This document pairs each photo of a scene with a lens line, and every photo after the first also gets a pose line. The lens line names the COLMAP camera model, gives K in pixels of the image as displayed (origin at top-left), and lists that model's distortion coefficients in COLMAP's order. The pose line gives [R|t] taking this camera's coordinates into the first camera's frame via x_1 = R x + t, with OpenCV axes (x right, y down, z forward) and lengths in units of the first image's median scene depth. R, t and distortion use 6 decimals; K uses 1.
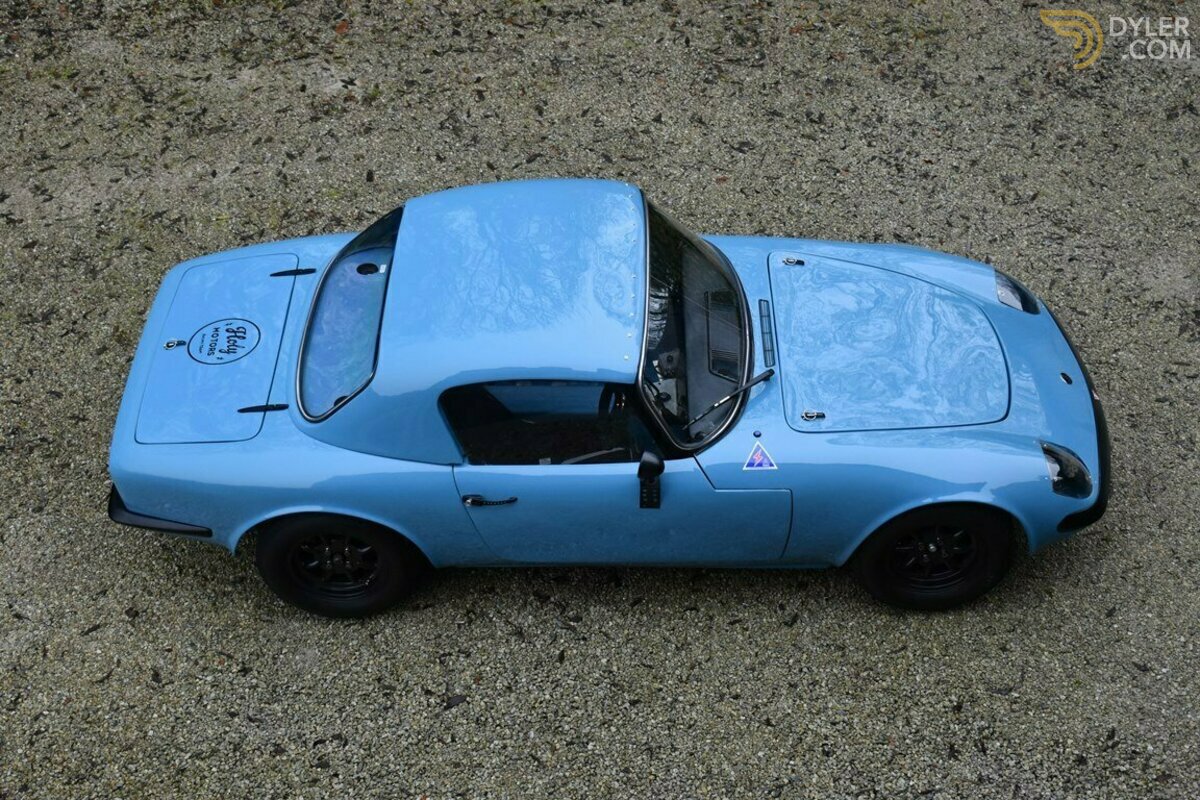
lens RADIAL K [[1264.2, 0, 601.3], [0, 1264.2, 405.2], [0, 0, 1]] dist [0.000484, 0.000000]
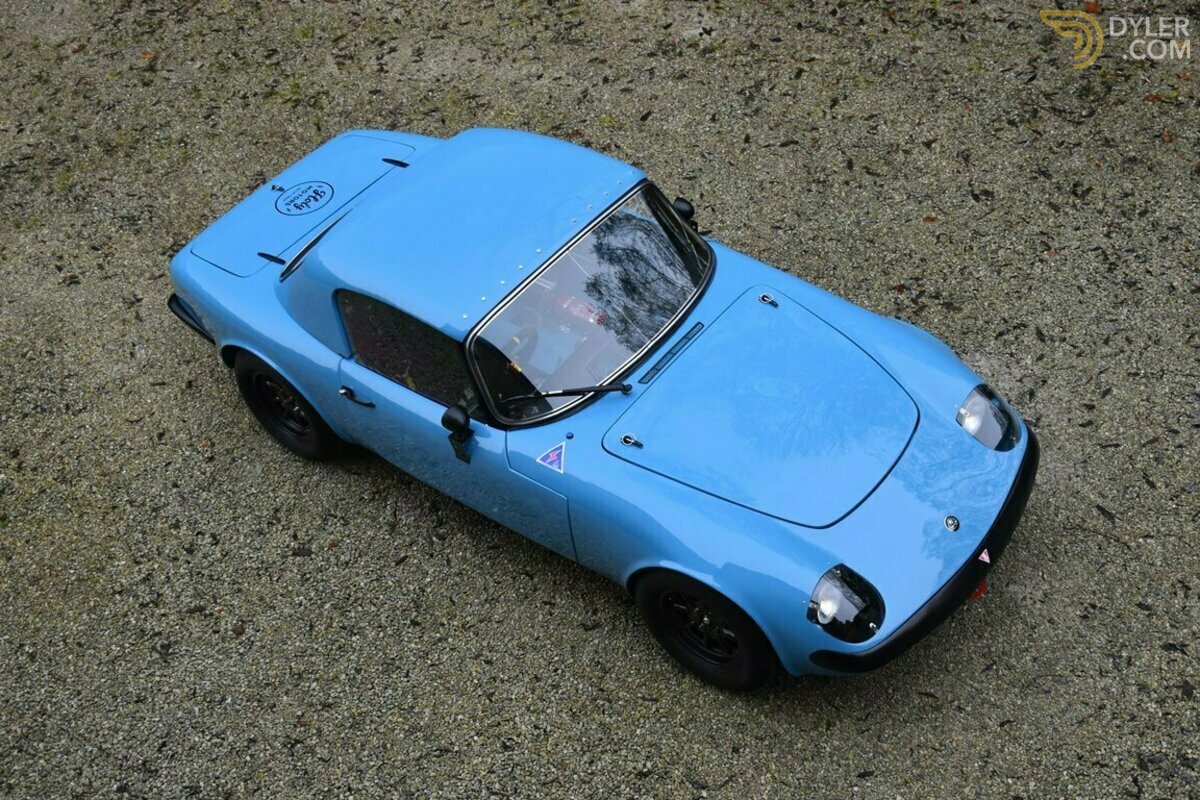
lens RADIAL K [[1177.8, 0, 601.4], [0, 1177.8, 392.3], [0, 0, 1]] dist [-0.016931, 0.000000]
pose [[0.831630, 0.373468, -0.410991, 0.295948], [-0.354038, 0.926739, 0.125744, -0.077982], [0.427843, 0.040934, 0.902926, 0.089184]]
